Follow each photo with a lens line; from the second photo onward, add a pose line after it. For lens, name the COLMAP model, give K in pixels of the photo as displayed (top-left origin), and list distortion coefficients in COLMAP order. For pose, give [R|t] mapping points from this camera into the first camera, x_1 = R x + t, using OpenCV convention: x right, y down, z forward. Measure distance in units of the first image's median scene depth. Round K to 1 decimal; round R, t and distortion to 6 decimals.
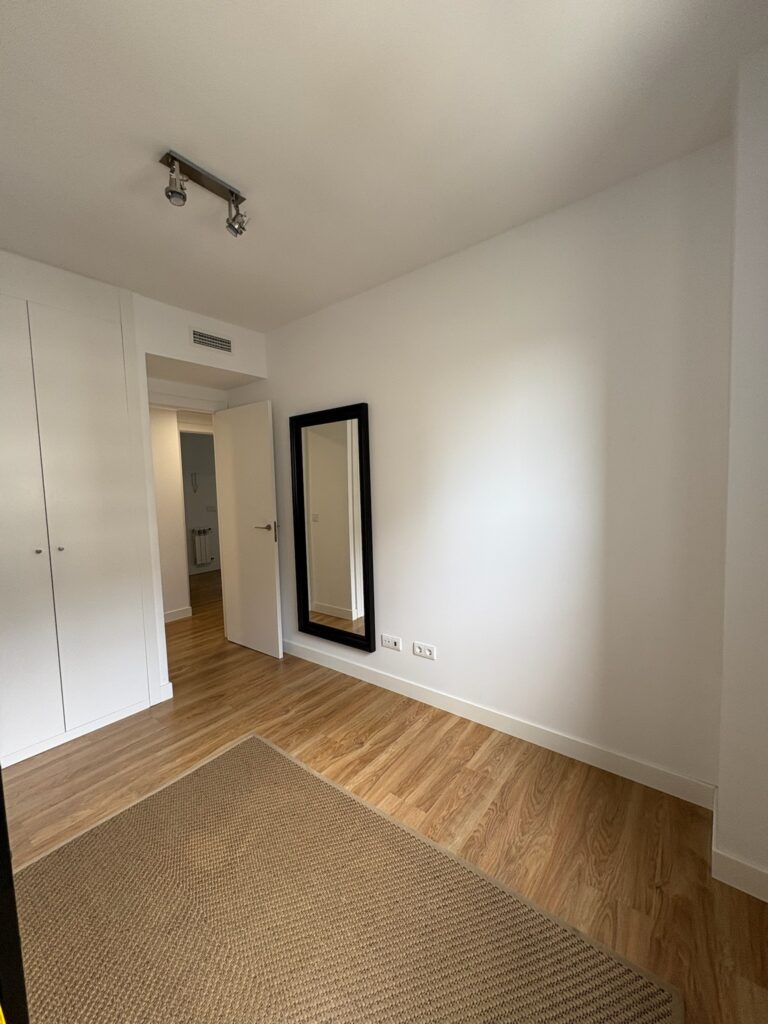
lens RADIAL K [[408.7, 0, 384.0], [0, 408.7, 512.0], [0, 0, 1]] dist [0.000663, 0.000101]
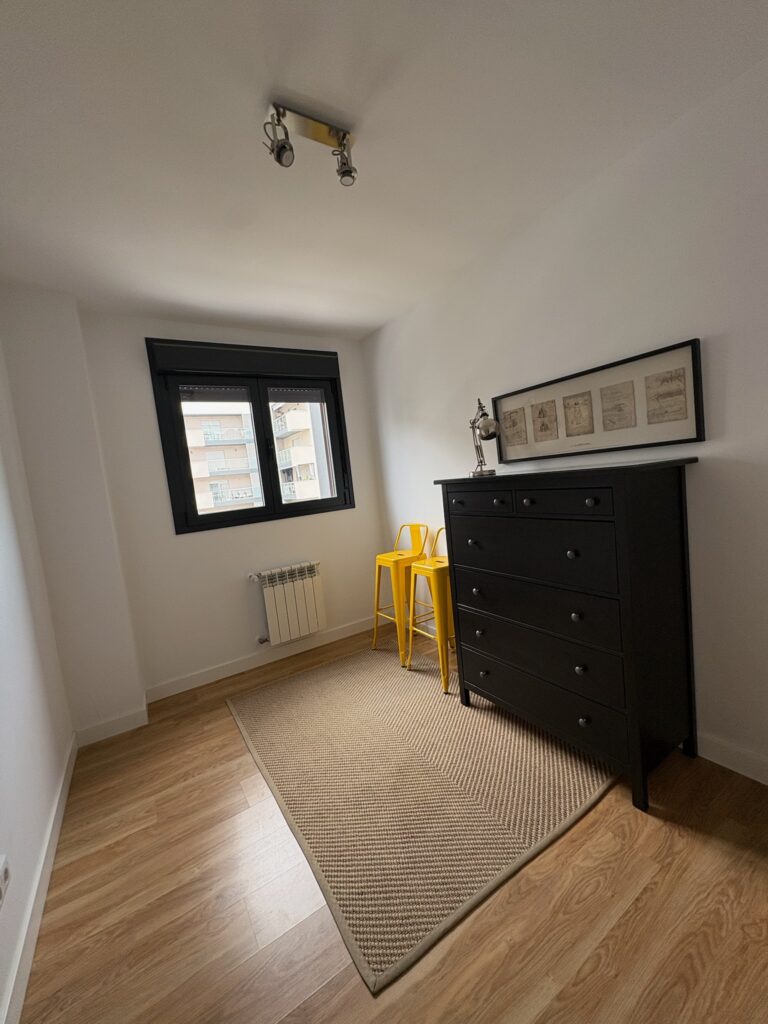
lens RADIAL K [[408.7, 0, 384.0], [0, 408.7, 512.0], [0, 0, 1]] dist [0.000663, 0.000101]
pose [[-0.935053, 0.107969, 0.337666, -0.676001], [0.162511, 0.977065, 0.137603, -0.085428], [-0.315064, 0.183541, -0.931154, 1.636973]]
